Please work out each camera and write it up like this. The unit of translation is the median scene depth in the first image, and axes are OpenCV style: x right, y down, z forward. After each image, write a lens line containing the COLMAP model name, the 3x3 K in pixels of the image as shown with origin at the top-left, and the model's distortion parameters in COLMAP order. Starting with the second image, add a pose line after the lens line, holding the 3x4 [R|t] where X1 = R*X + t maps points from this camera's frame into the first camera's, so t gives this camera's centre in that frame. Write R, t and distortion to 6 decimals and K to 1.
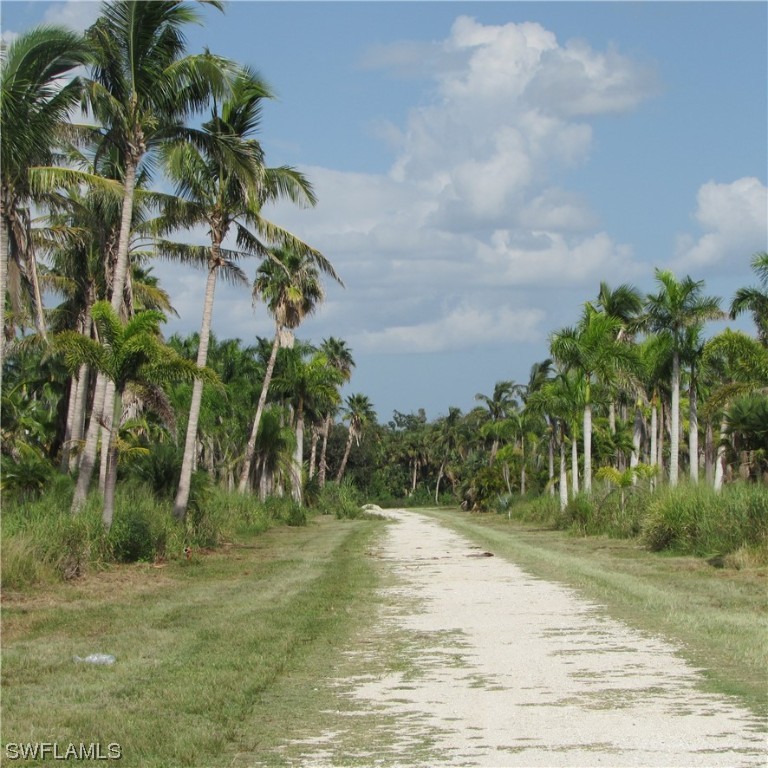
lens RADIAL K [[3187.6, 0, 384.2], [0, 3187.6, 383.1], [0, 0, 1]] dist [-0.335788, 0.000000]
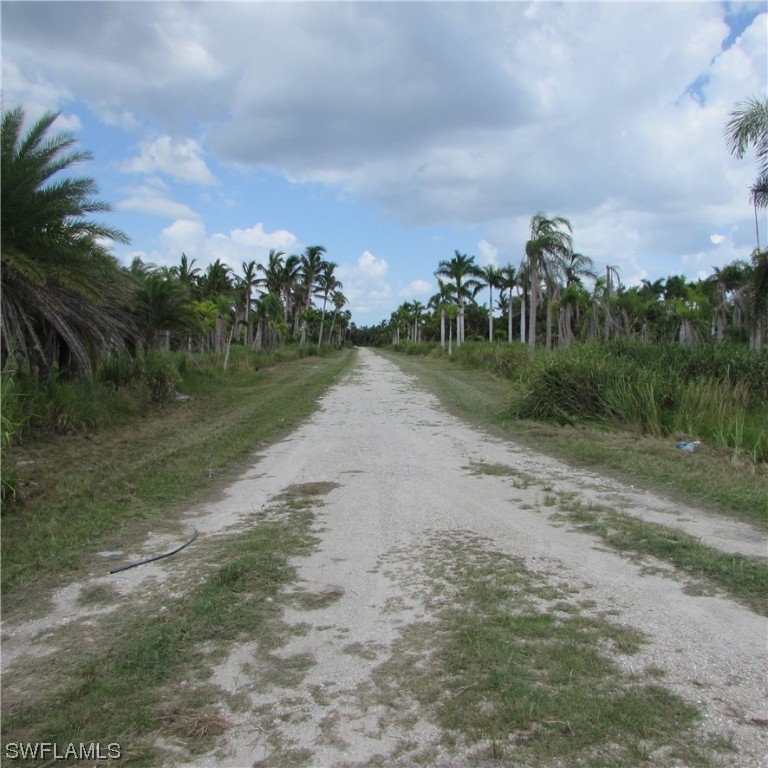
lens RADIAL K [[726.3, 0, 389.5], [0, 726.3, 378.1], [0, 0, 1]] dist [-0.033076, 0.000000]
pose [[0.999035, 0.007445, 0.043288, 0.000845], [-0.010954, 0.996621, 0.081400, -0.006634], [-0.042535, -0.081795, 0.995741, -0.191868]]
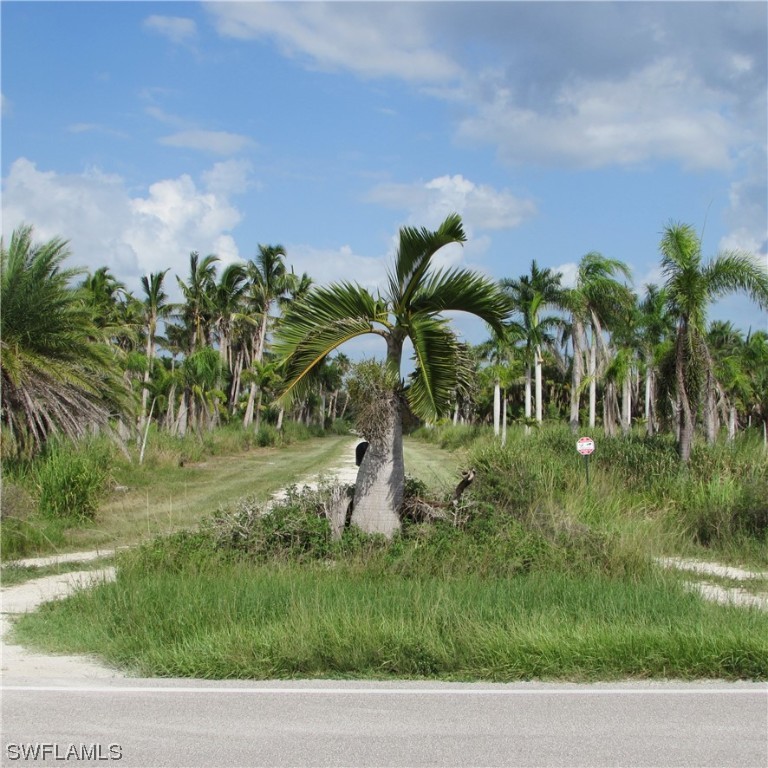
lens RADIAL K [[1637.8, 0, 466.4], [0, 1637.8, 397.9], [0, 0, 1]] dist [-0.156812, 0.000000]
pose [[0.997838, 0.028352, 0.059297, 0.014722], [-0.029436, 0.999414, 0.017487, -0.017431], [-0.058767, -0.019194, 0.998087, -0.427947]]
